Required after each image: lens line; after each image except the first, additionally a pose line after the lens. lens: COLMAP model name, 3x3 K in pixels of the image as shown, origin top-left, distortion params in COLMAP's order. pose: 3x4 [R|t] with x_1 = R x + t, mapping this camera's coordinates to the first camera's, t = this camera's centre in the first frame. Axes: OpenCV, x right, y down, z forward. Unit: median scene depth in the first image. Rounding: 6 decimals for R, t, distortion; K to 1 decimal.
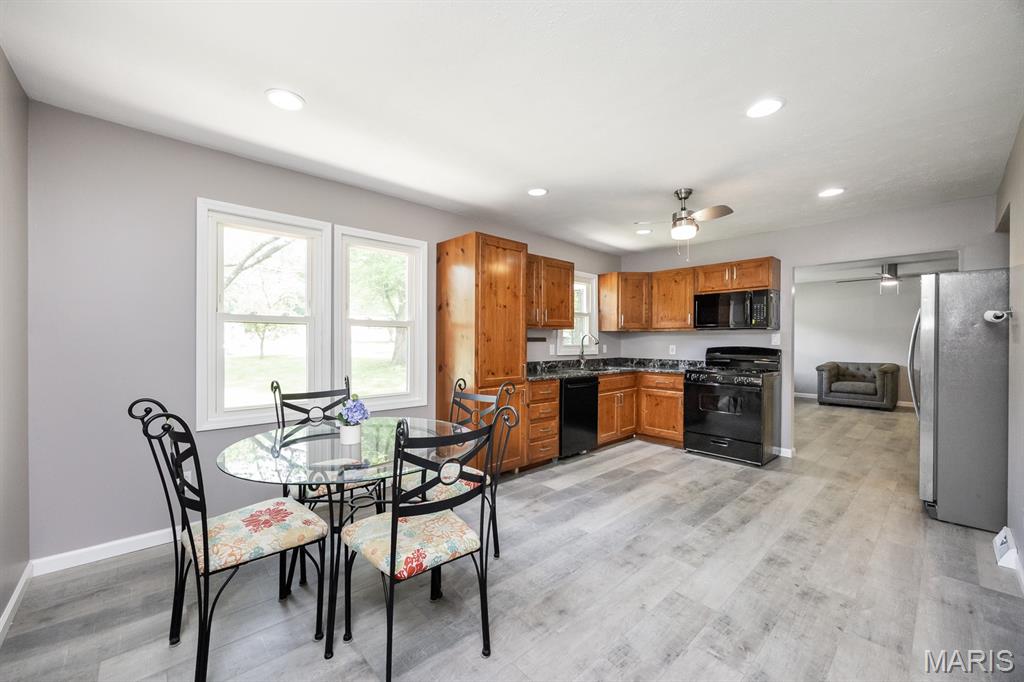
lens RADIAL K [[400.6, 0, 507.4], [0, 400.6, 342.2], [0, 0, 1]] dist [-0.001161, -0.000098]
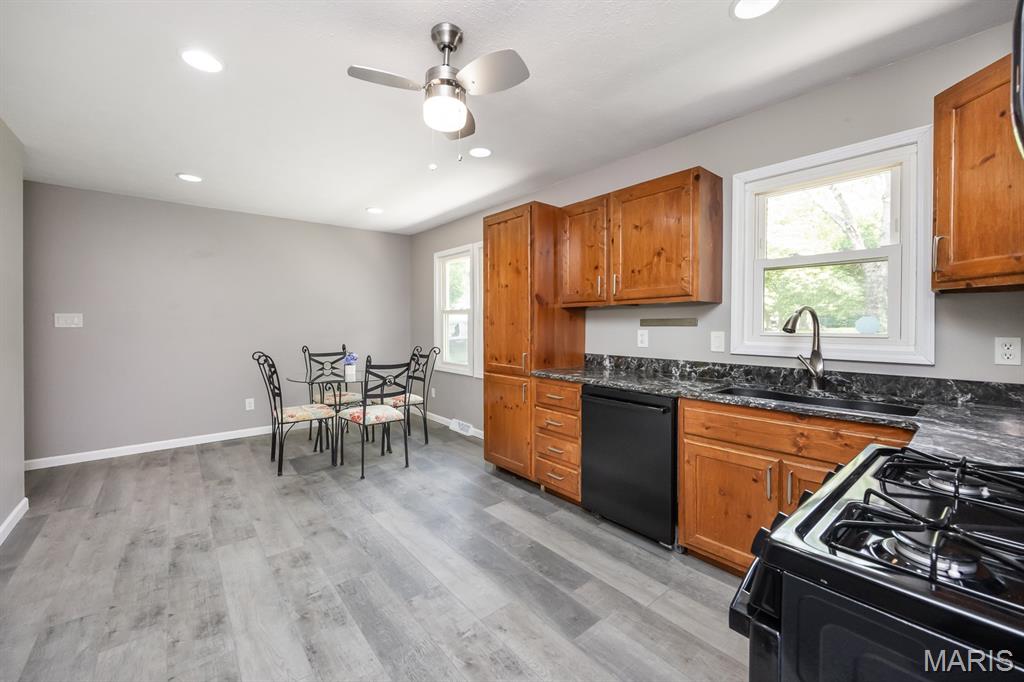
lens RADIAL K [[401.4, 0, 484.0], [0, 401.4, 328.7], [0, 0, 1]] dist [-0.003515, -0.000256]
pose [[-0.071890, 0.007227, -0.997386, 0.698613], [-0.004152, 0.999963, 0.007545, -0.000281], [0.997404, 0.004684, -0.071857, 0.793894]]
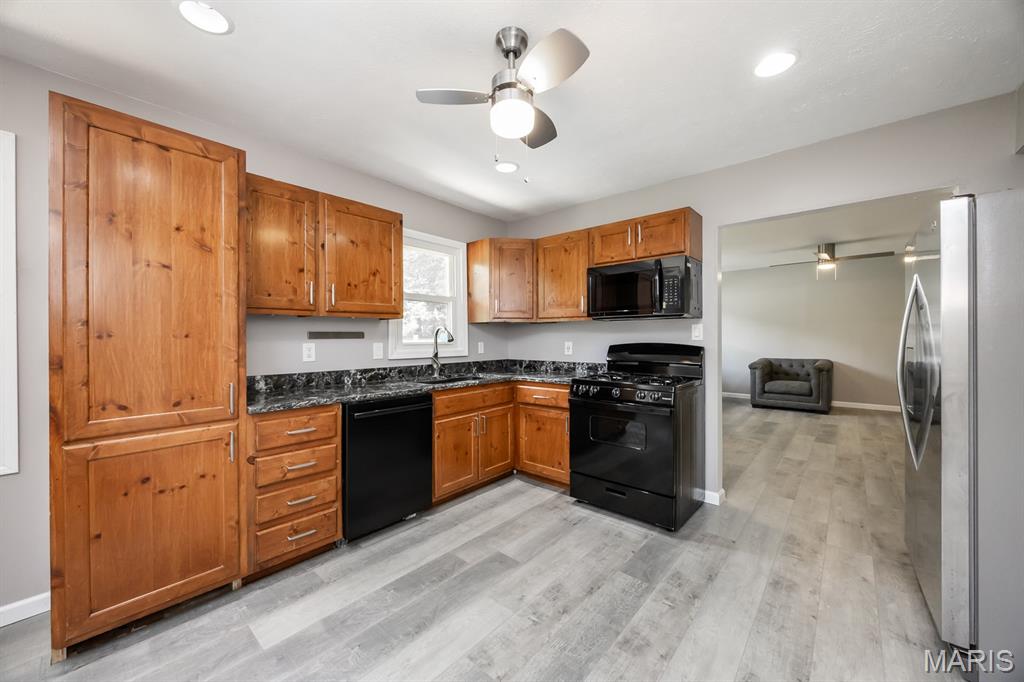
lens RADIAL K [[387.6, 0, 524.1], [0, 387.6, 338.0], [0, 0, 1]] dist [-0.001830, -0.000011]
pose [[0.990788, -0.008419, 0.135157, 0.280959], [0.008933, 0.999955, -0.003193, 0.002227], [-0.135124, 0.004371, 0.990819, 0.374152]]
